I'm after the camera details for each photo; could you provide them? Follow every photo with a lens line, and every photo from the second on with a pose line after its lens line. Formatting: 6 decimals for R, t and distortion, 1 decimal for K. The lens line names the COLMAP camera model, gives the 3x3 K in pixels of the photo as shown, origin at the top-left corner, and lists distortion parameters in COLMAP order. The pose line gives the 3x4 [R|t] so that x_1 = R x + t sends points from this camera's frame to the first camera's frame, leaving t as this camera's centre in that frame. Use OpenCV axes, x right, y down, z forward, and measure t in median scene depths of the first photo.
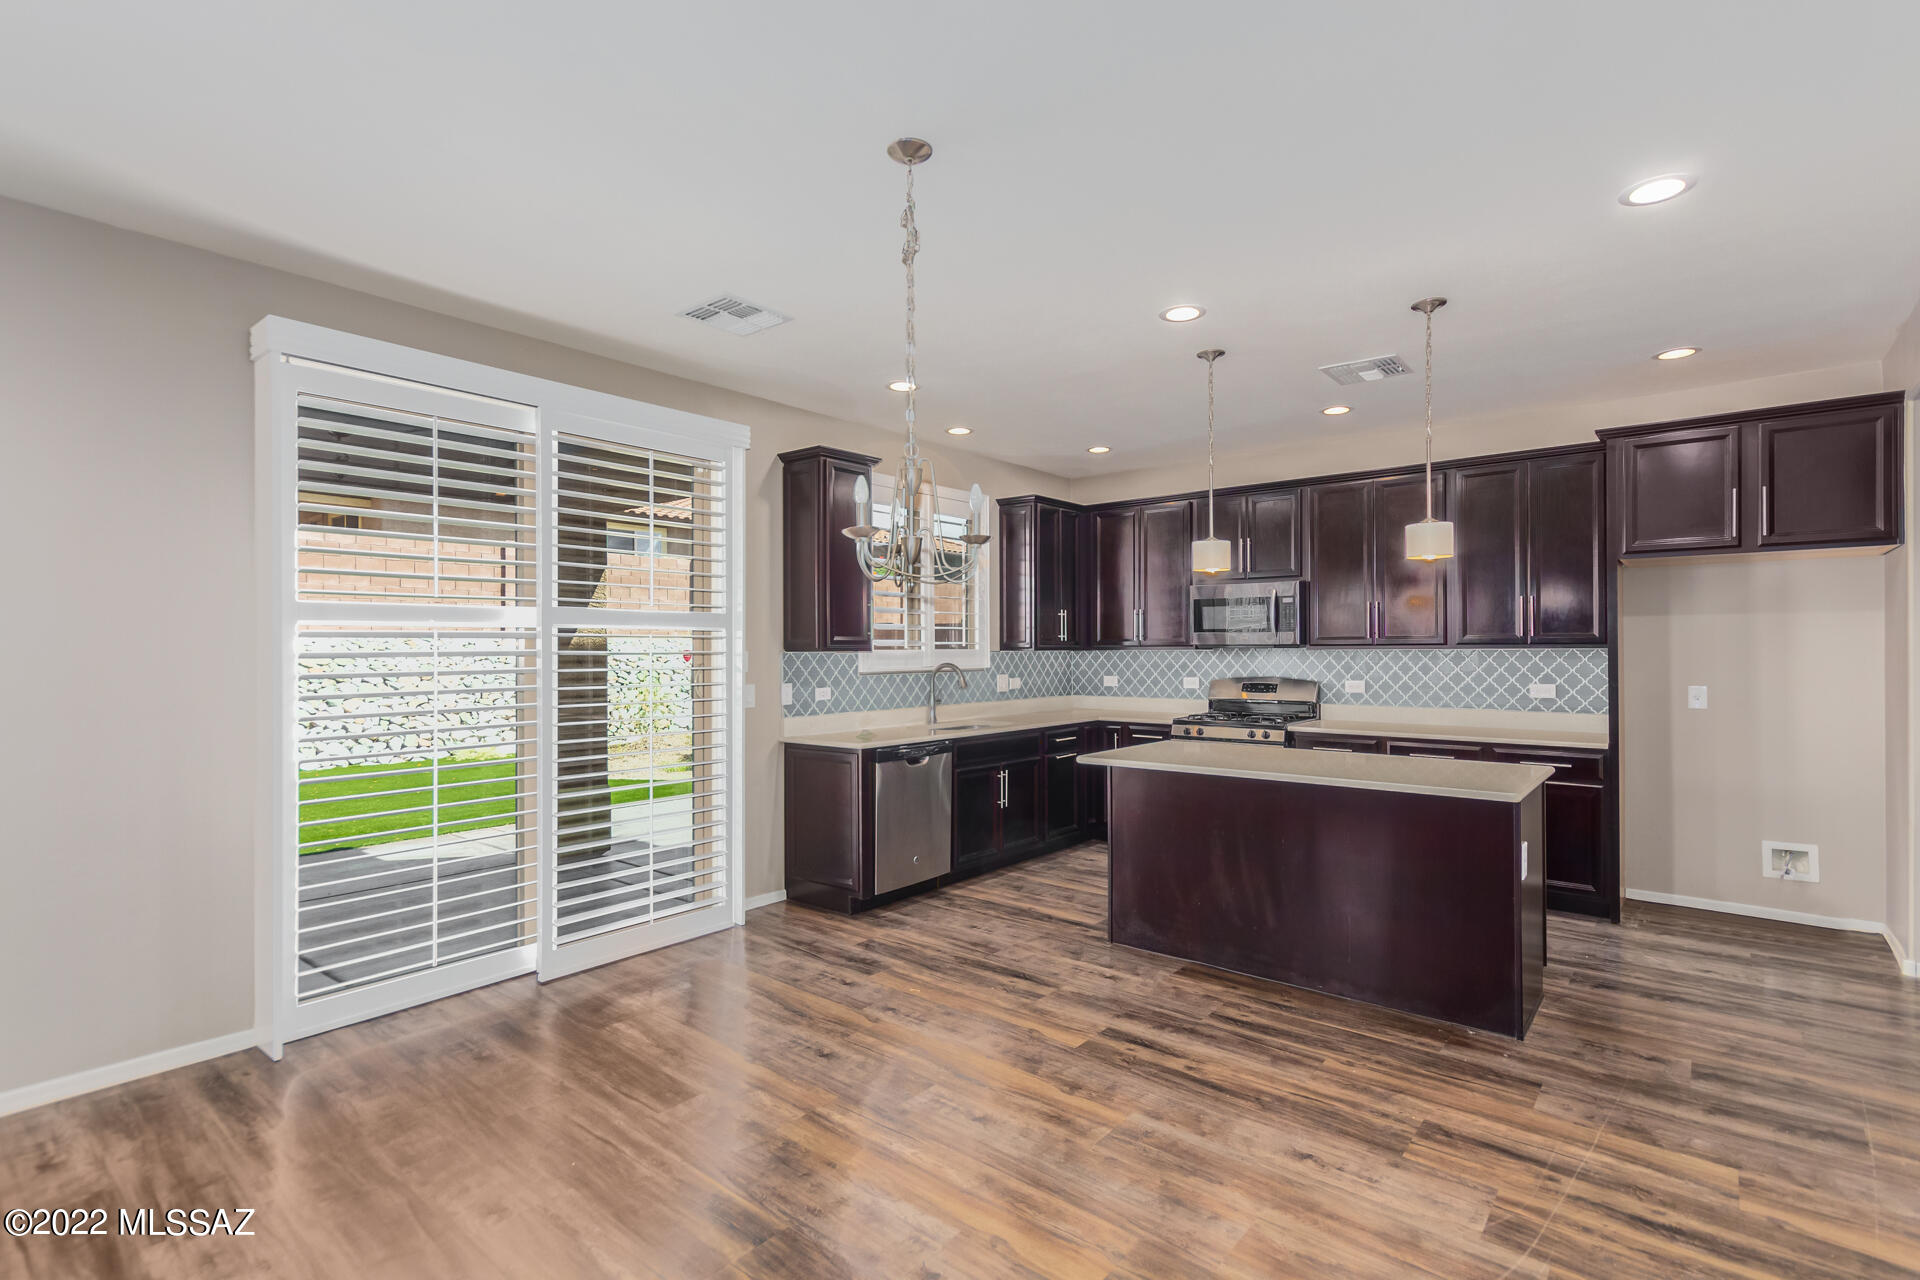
lens RADIAL K [[892.2, 0, 960.0], [0, 892.2, 640.0], [0, 0, 1]] dist [0.002558, -0.000184]
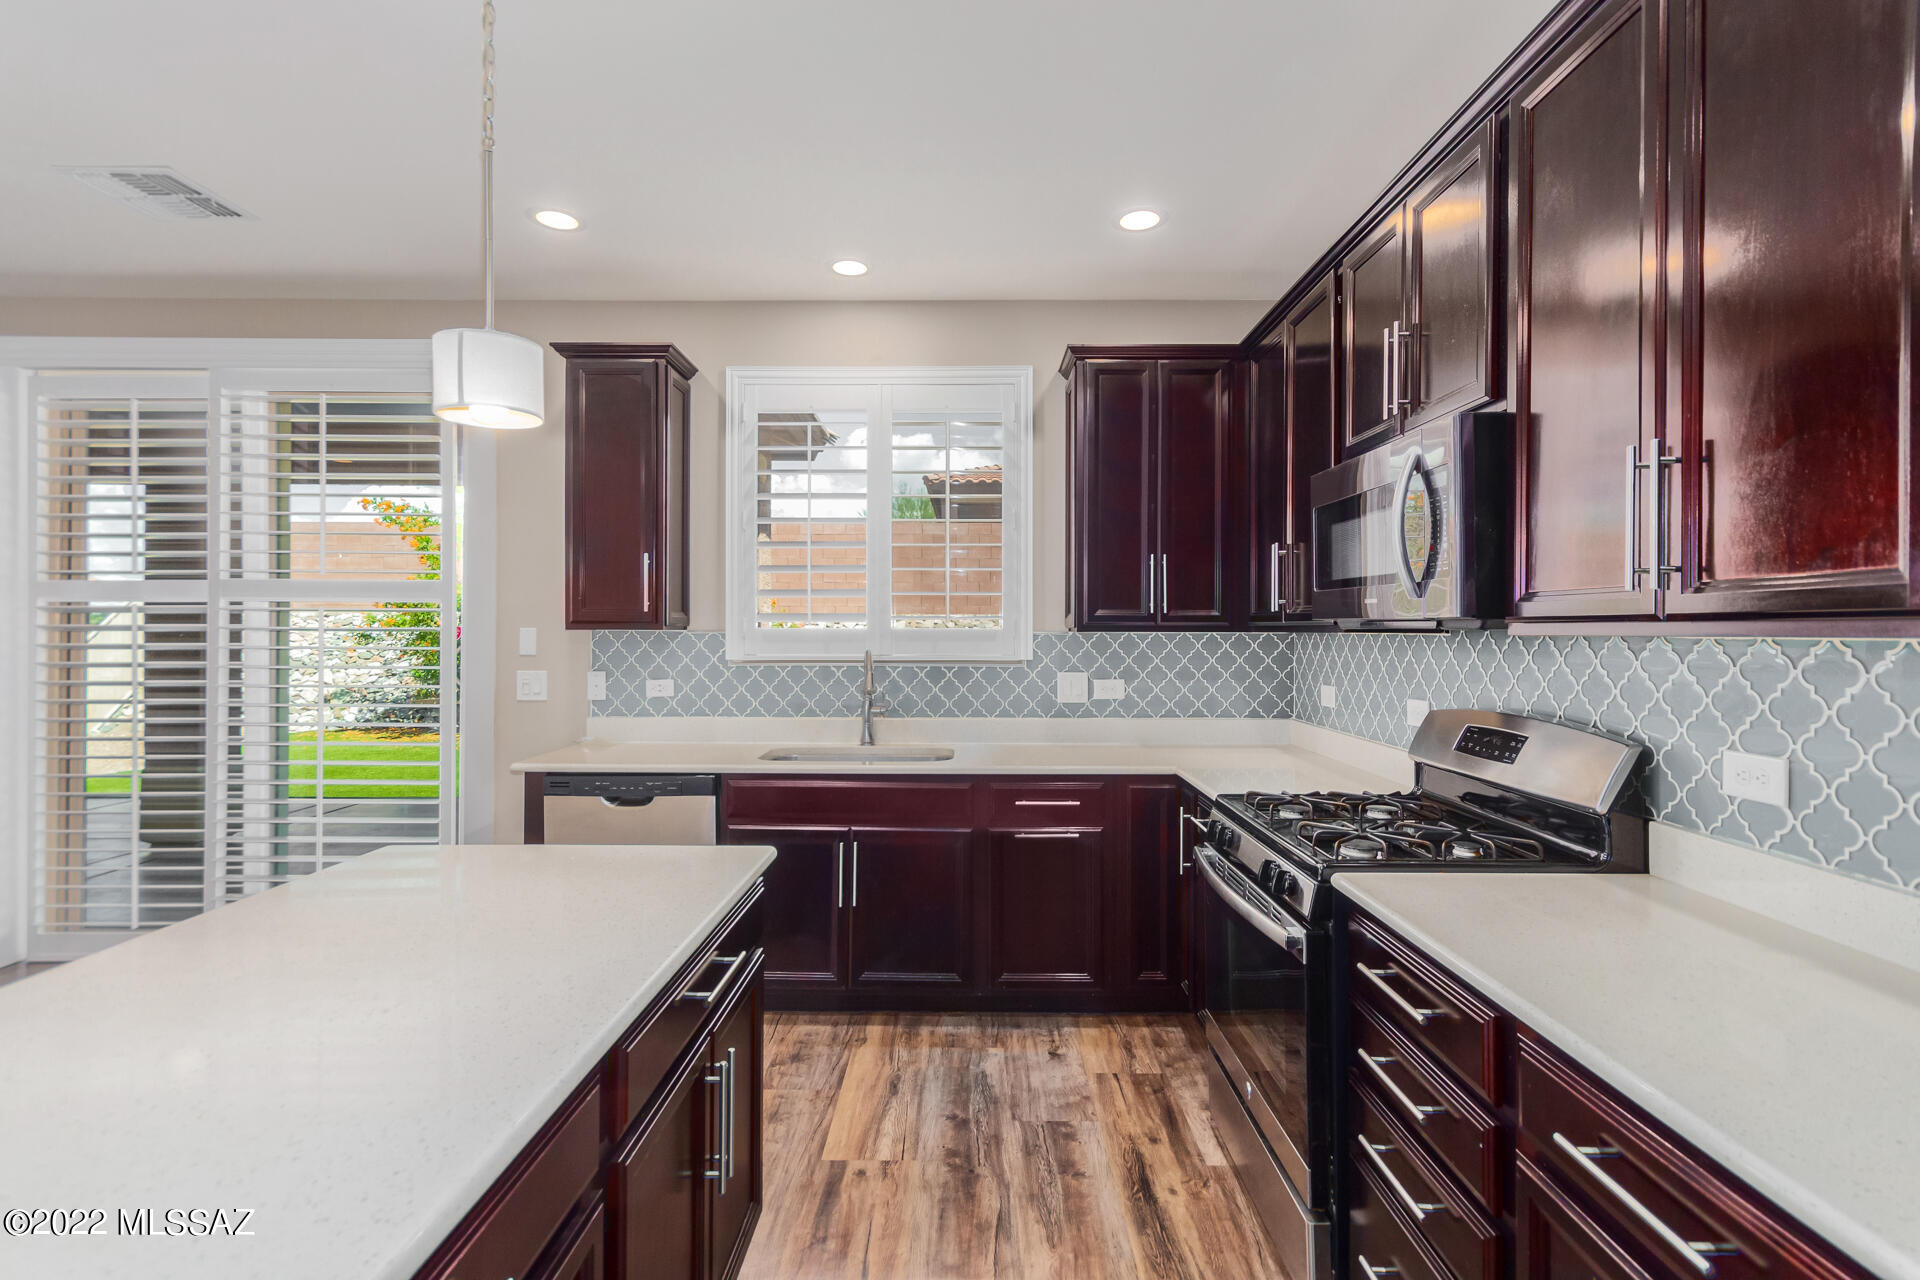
lens RADIAL K [[900.6, 0, 960.8], [0, 900.6, 622.9], [0, 0, 1]] dist [0.001562, 0.000186]
pose [[0.632814, 0.002374, -0.774300, 0.525294], [0.002322, 0.999985, 0.004964, 0.004276], [0.774301, -0.004939, 0.632799, 0.676544]]
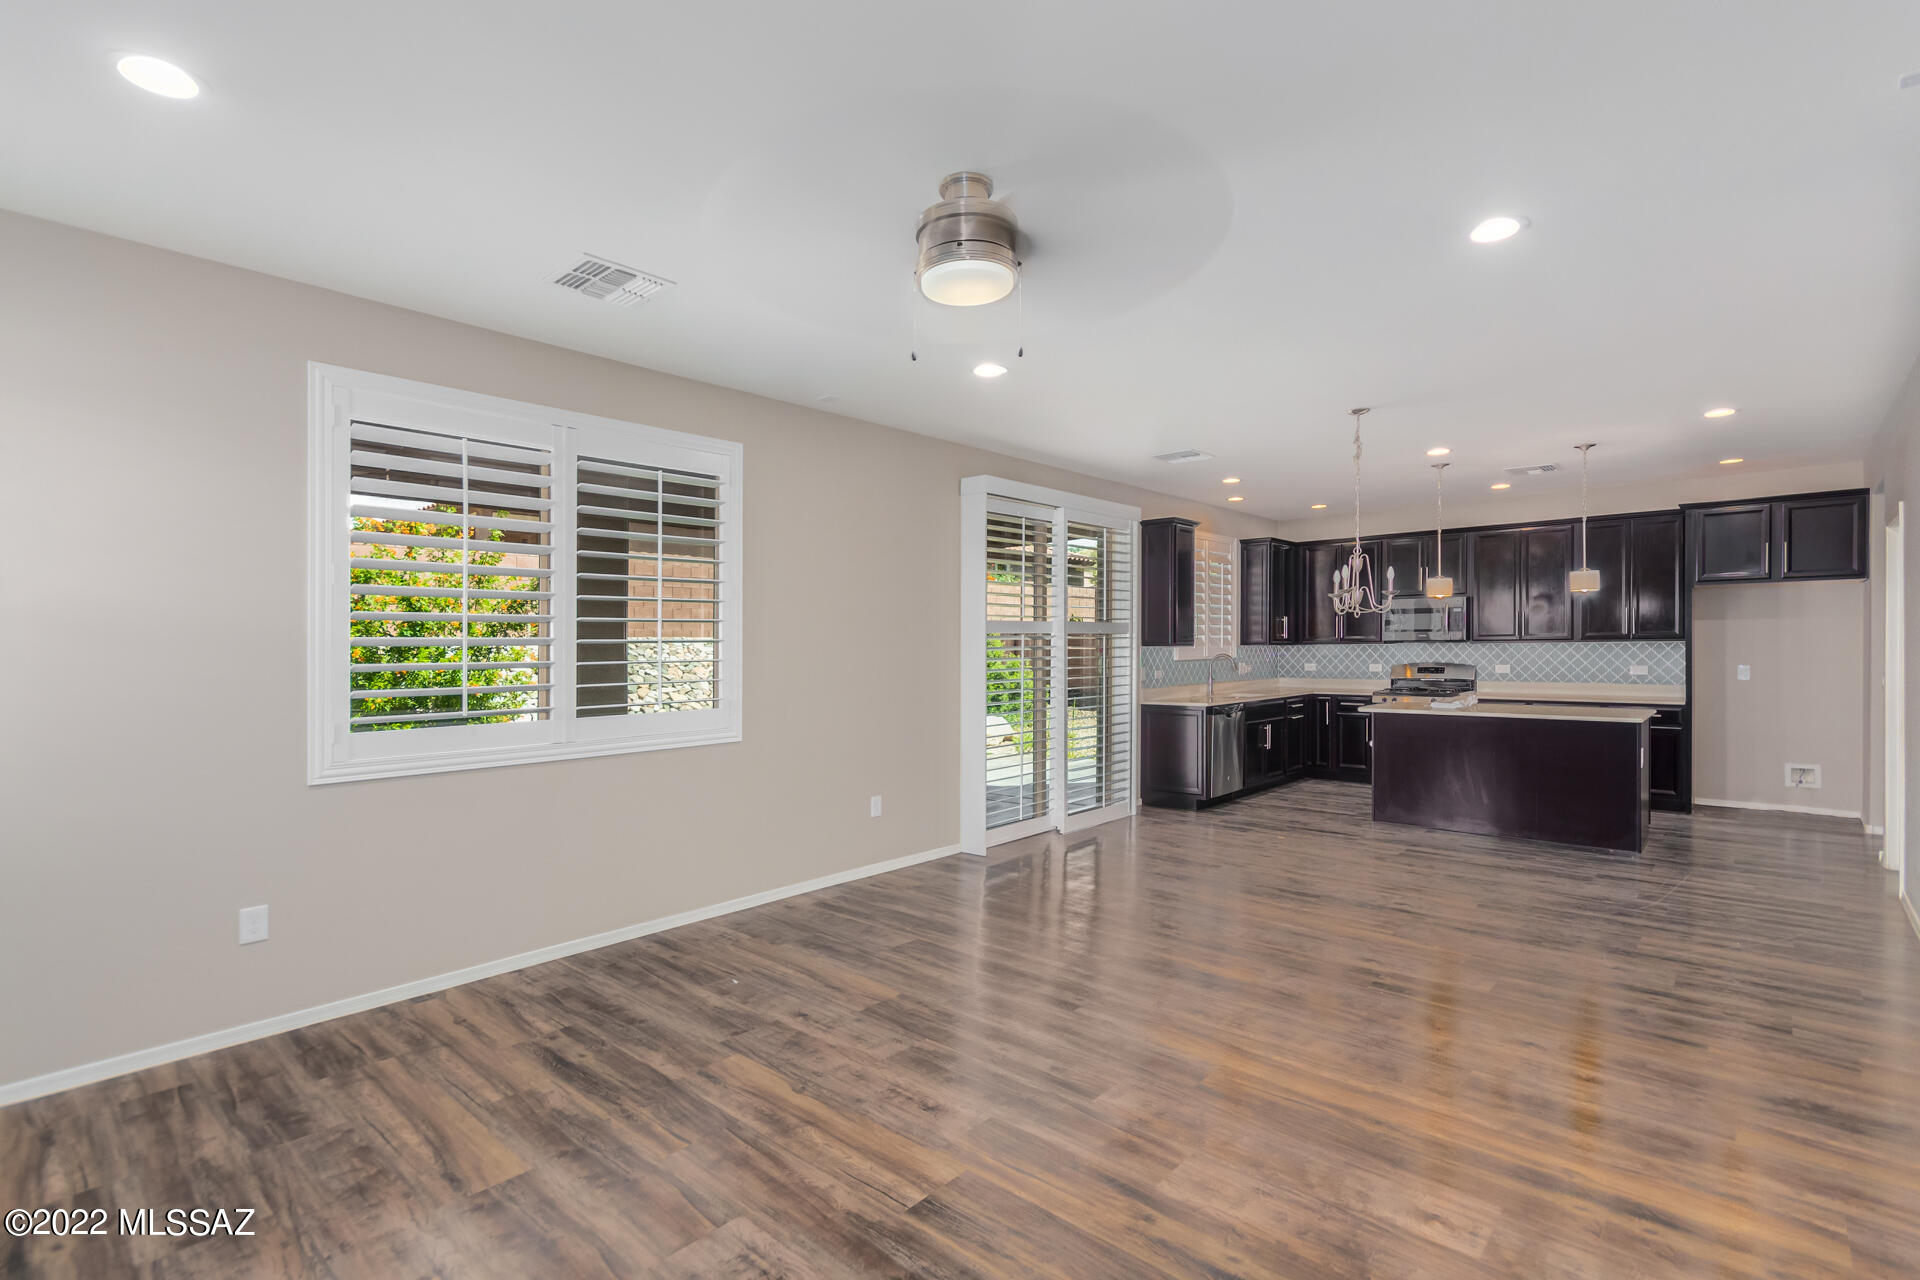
lens RADIAL K [[888.6, 0, 959.7], [0, 888.6, 652.2], [0, 0, 1]] dist [-0.001863, -0.000301]
pose [[0.999109, -0.004425, -0.041972, -0.398488], [0.005113, 0.999854, 0.016304, -0.003054], [0.041893, -0.016504, 0.998986, -0.504603]]
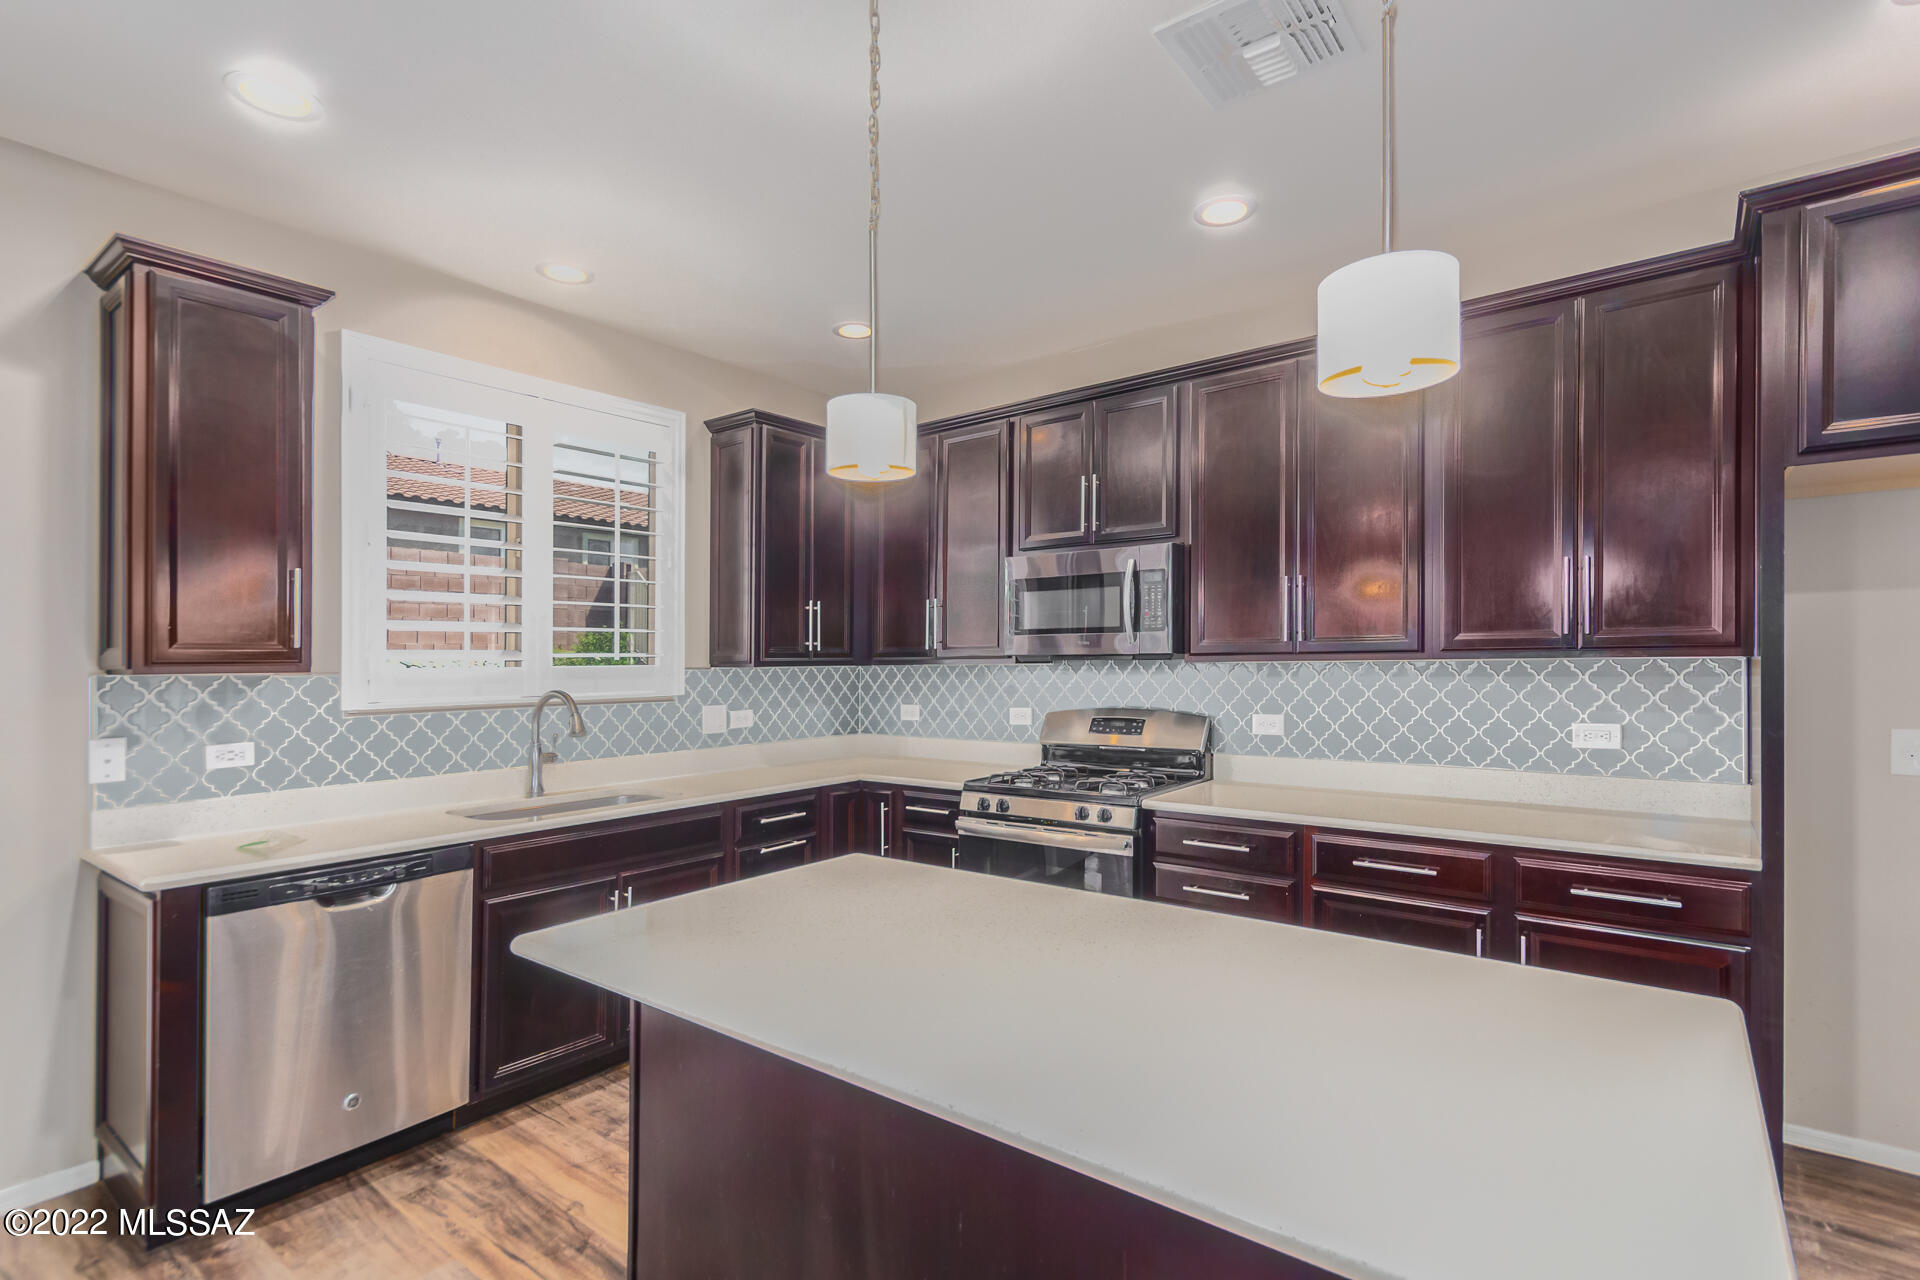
lens RADIAL K [[911.2, 0, 966.0], [0, 911.2, 669.4], [0, 0, 1]] dist [0.013849, -0.000231]
pose [[0.999322, -0.006821, 0.036191, 0.232402], [0.006155, 0.999810, 0.018472, 0.003625], [-0.036310, -0.018236, 0.999174, 0.426070]]
